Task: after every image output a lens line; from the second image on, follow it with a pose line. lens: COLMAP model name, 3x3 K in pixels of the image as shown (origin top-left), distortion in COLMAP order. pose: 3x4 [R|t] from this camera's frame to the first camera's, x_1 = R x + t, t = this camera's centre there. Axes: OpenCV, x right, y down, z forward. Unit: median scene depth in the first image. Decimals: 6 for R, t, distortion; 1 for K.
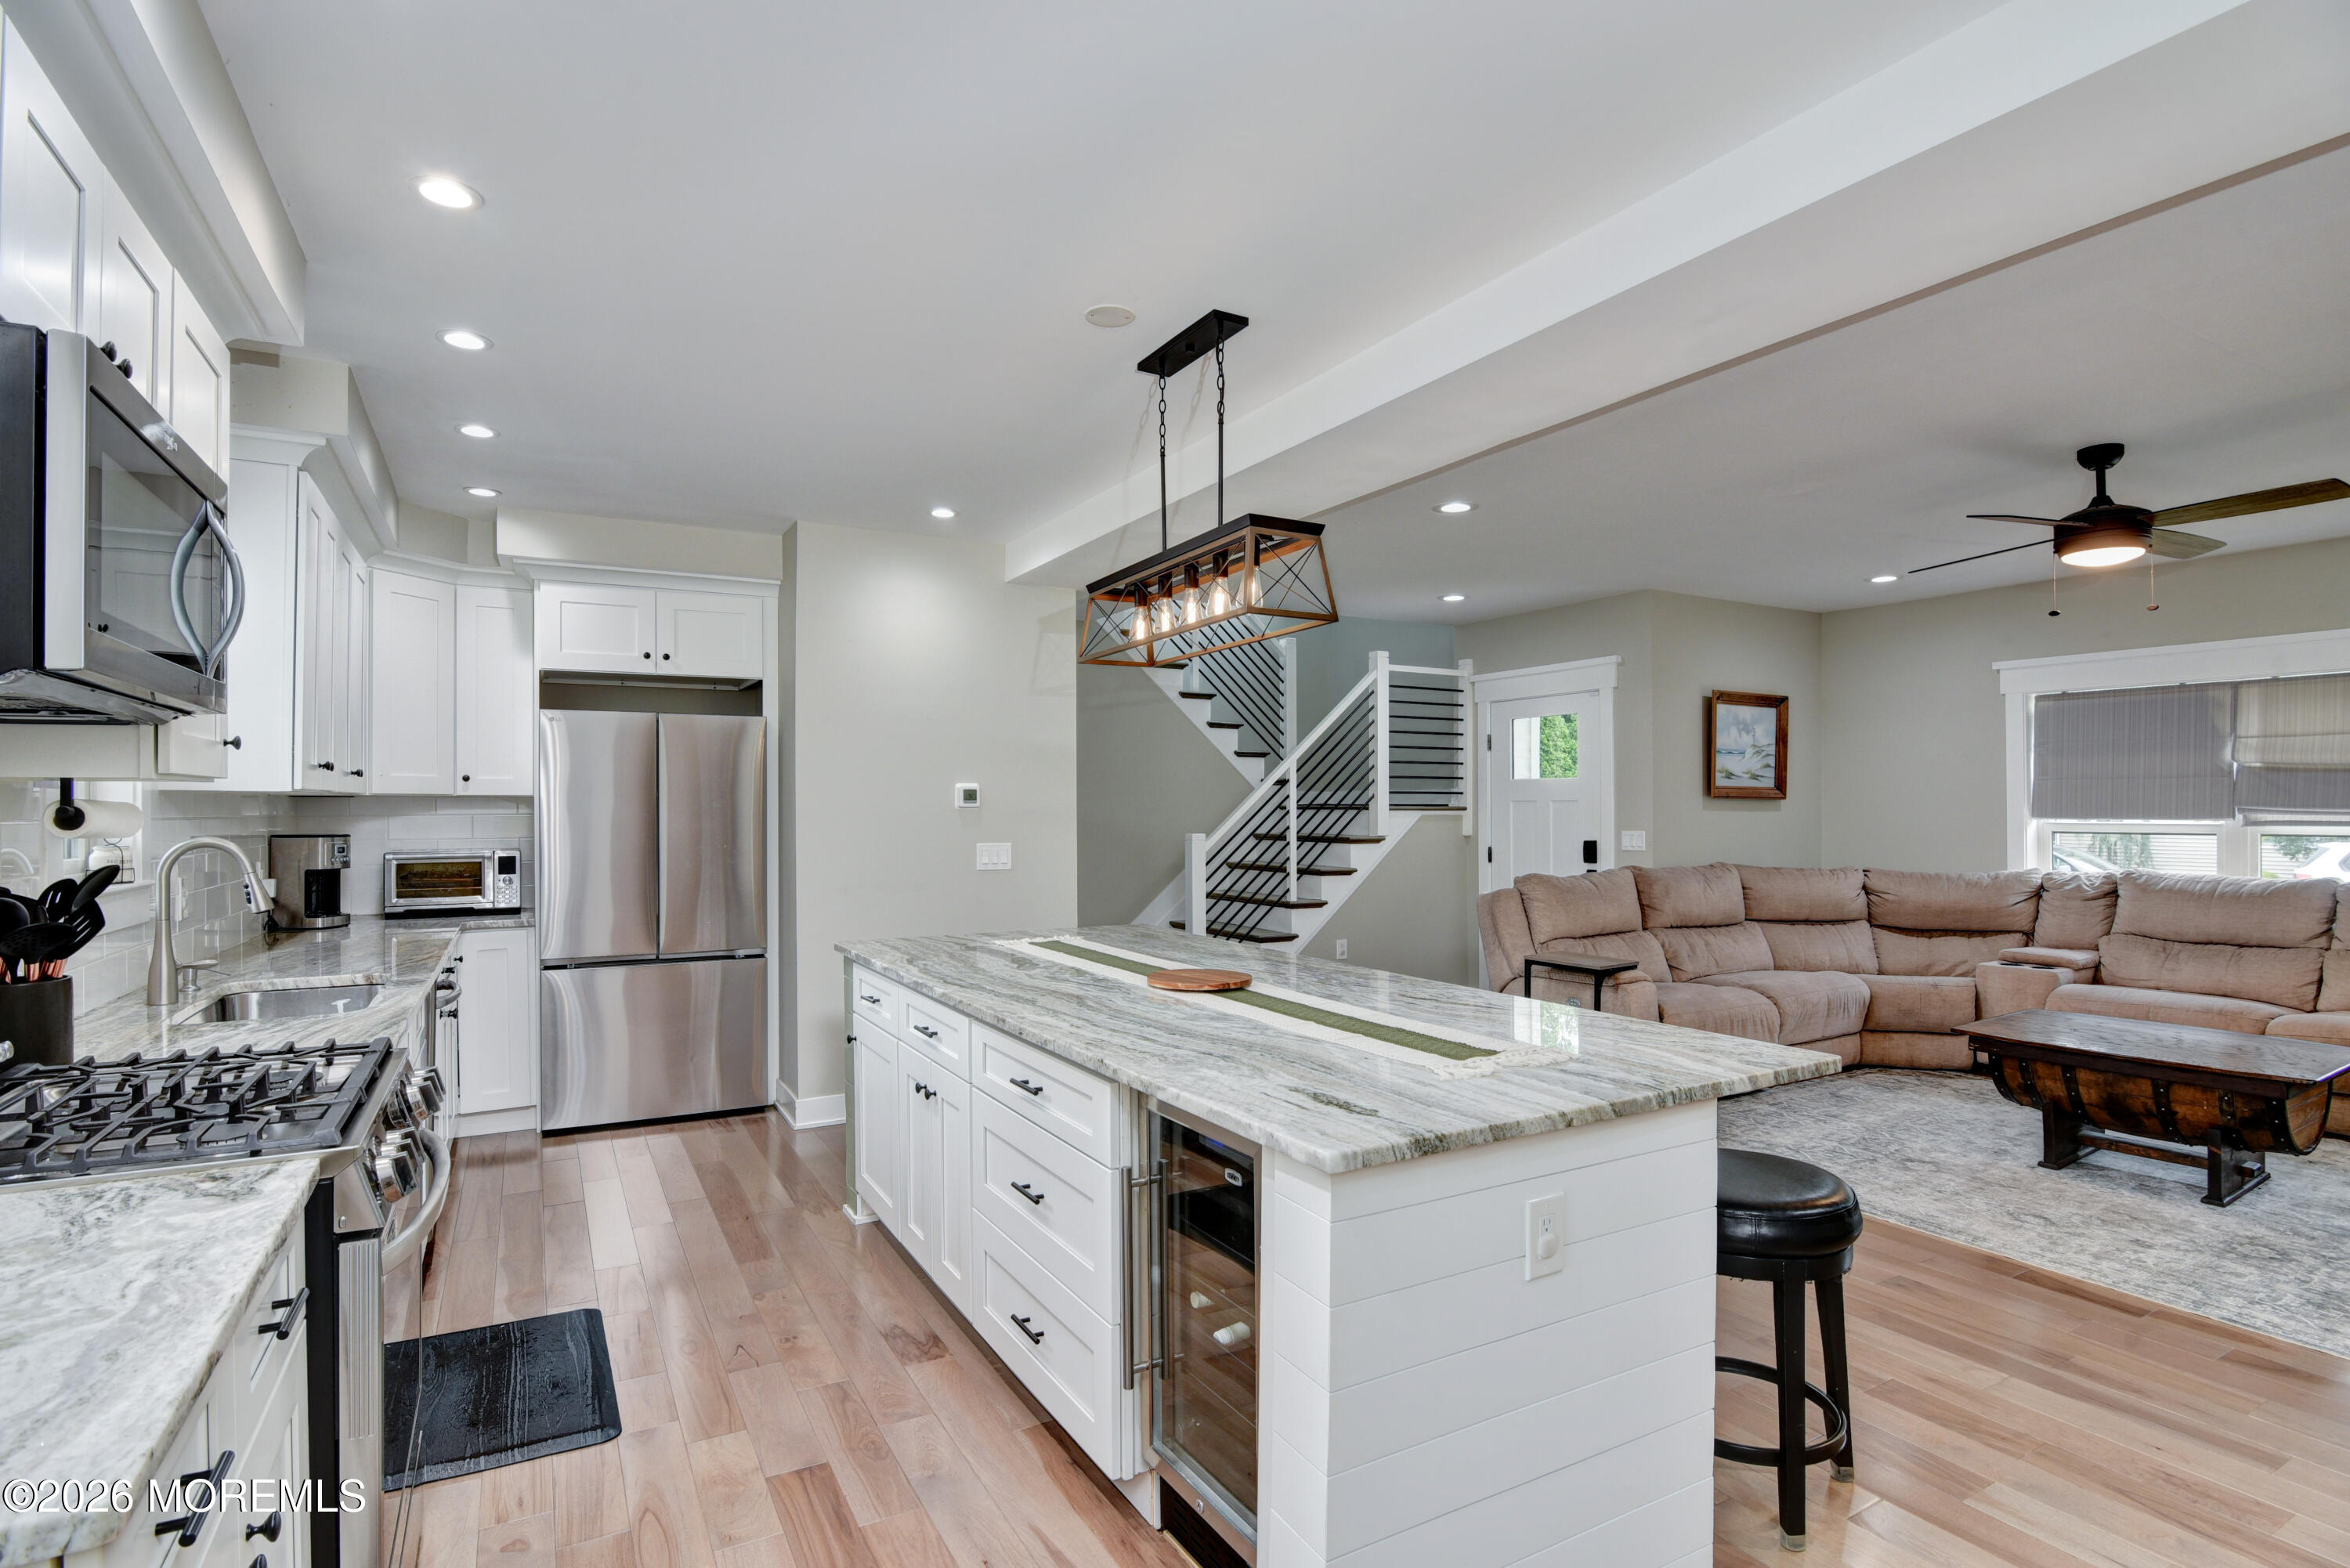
lens RADIAL K [[1188.5, 0, 1209.7], [0, 1188.5, 804.4], [0, 0, 1]] dist [-0.021283, -0.000053]
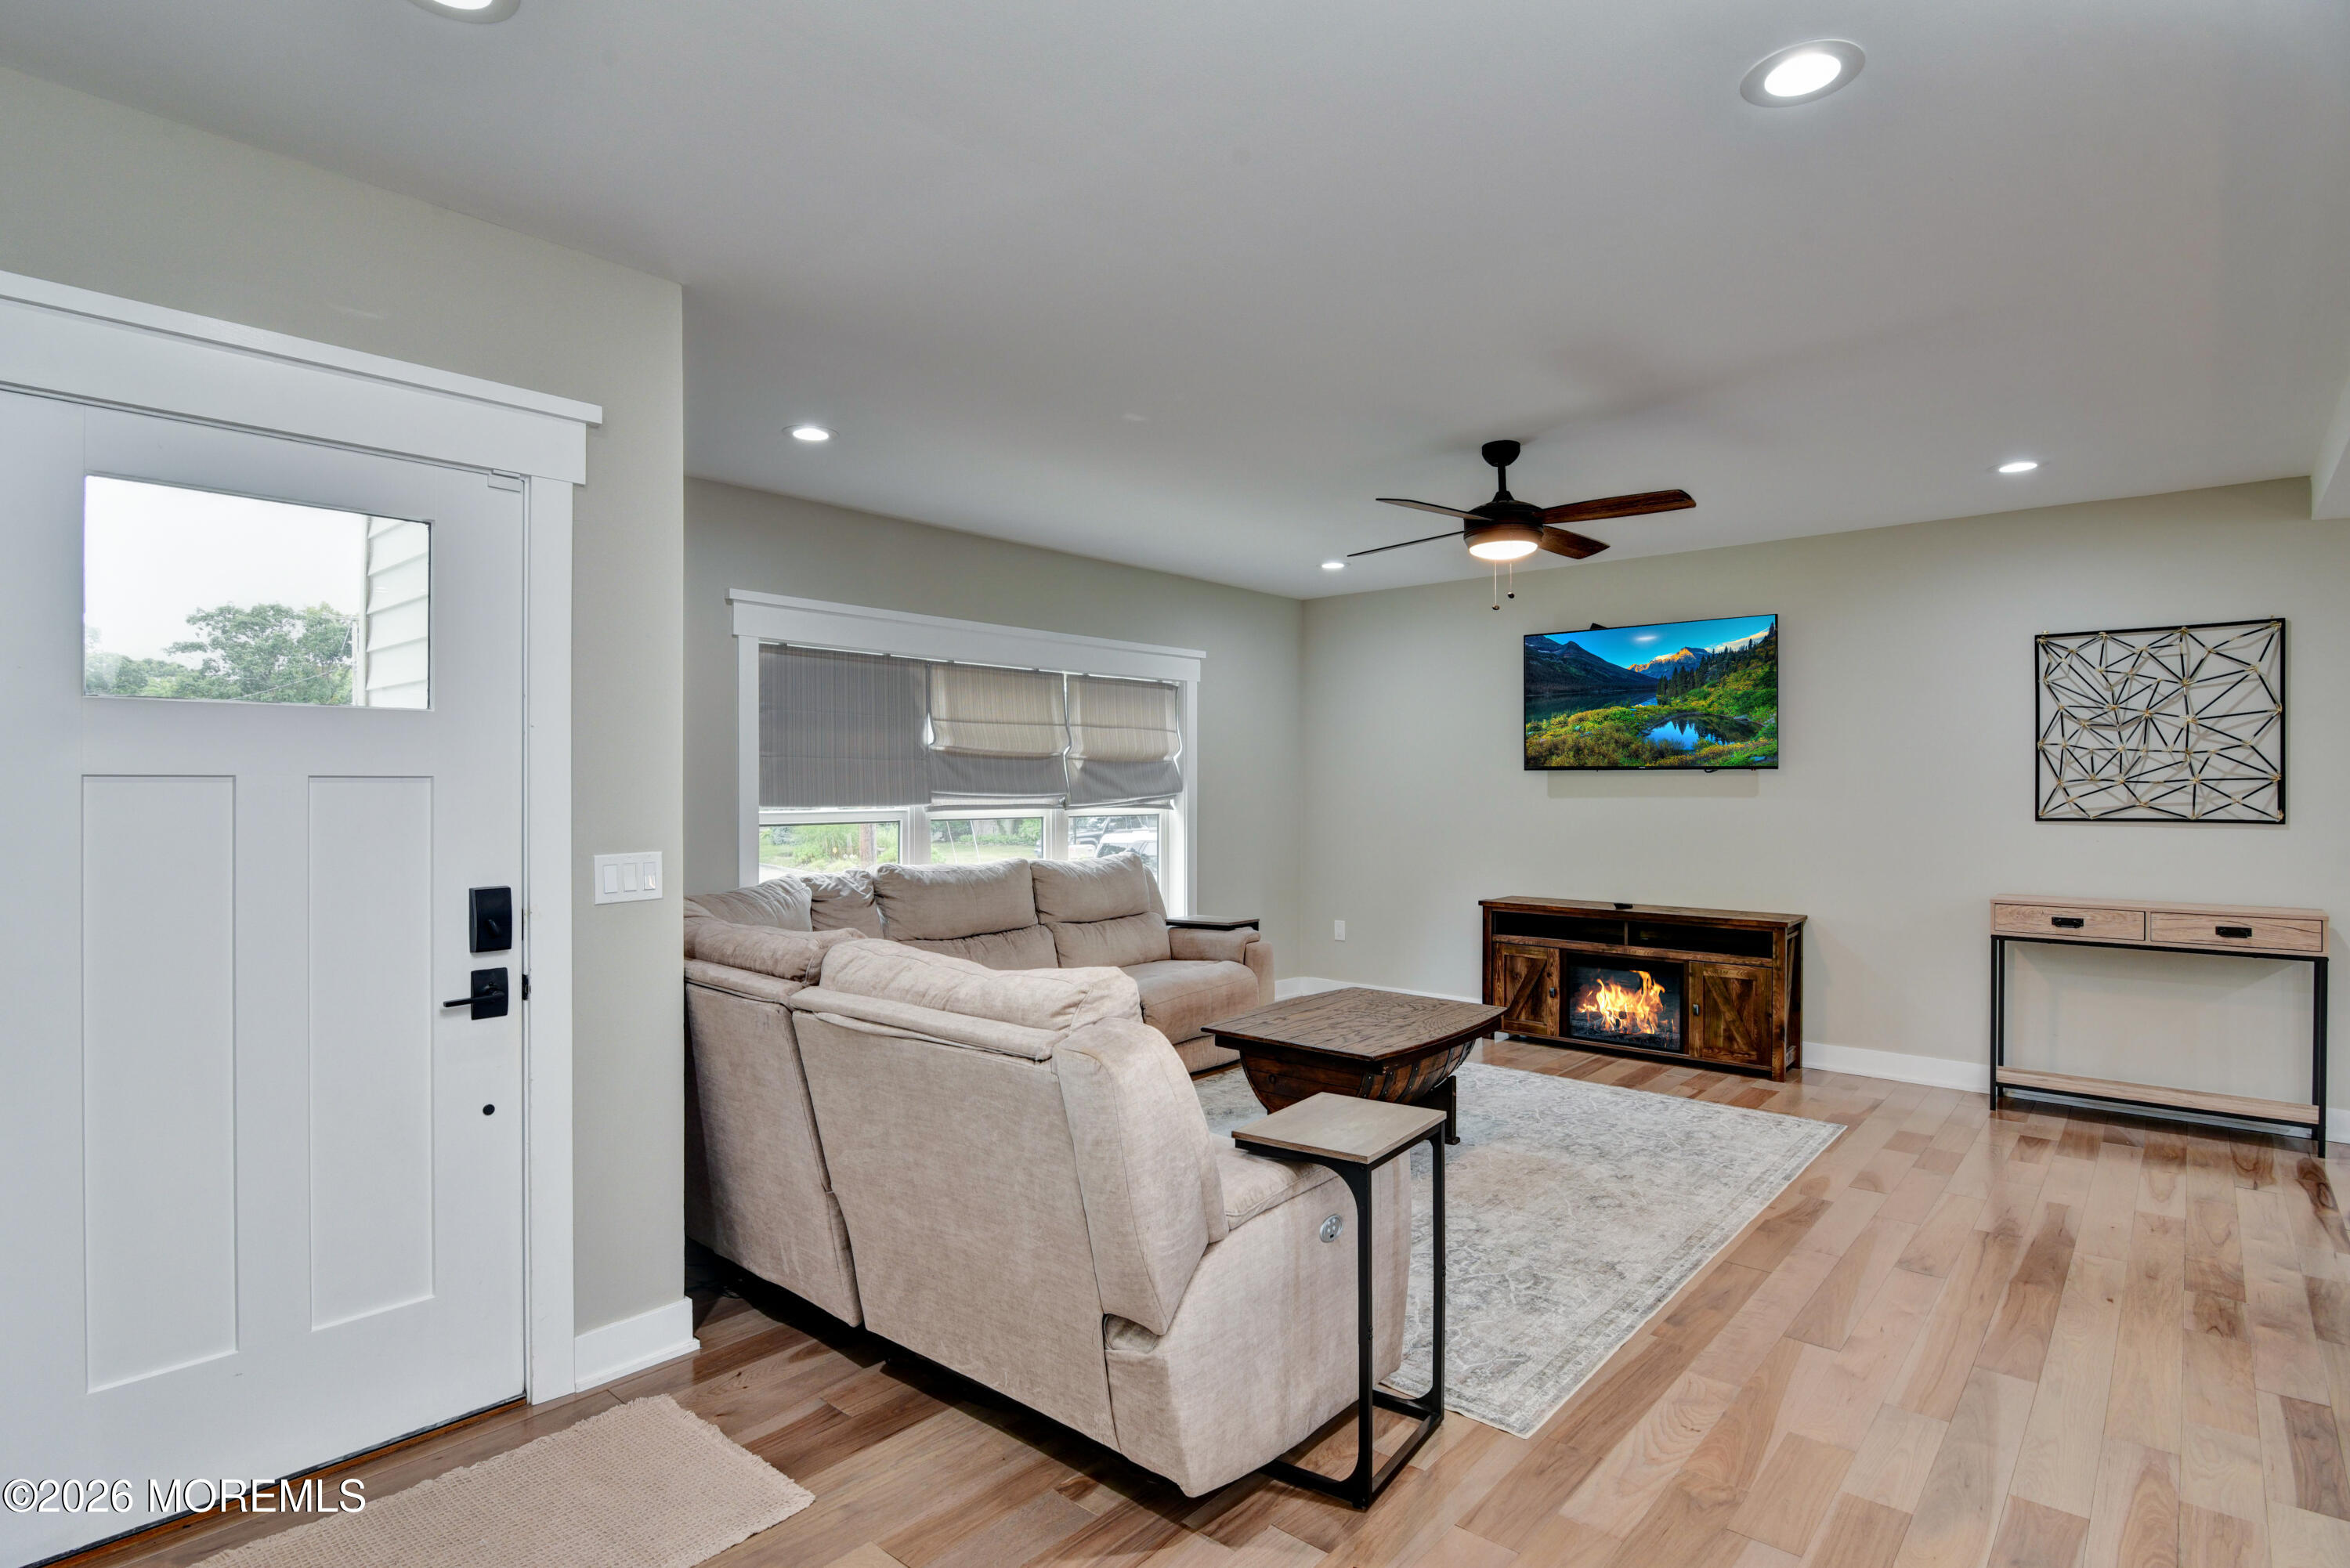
lens RADIAL K [[1188.5, 0, 1150.1], [0, 1188.5, 781.8], [0, 0, 1]] dist [-0.021283, -0.000053]
pose [[-0.309341, 0.007346, 0.950923, -0.085659], [-0.000780, 0.999968, -0.007979, 0.001863], [-0.950951, -0.003210, -0.309325, 1.020598]]
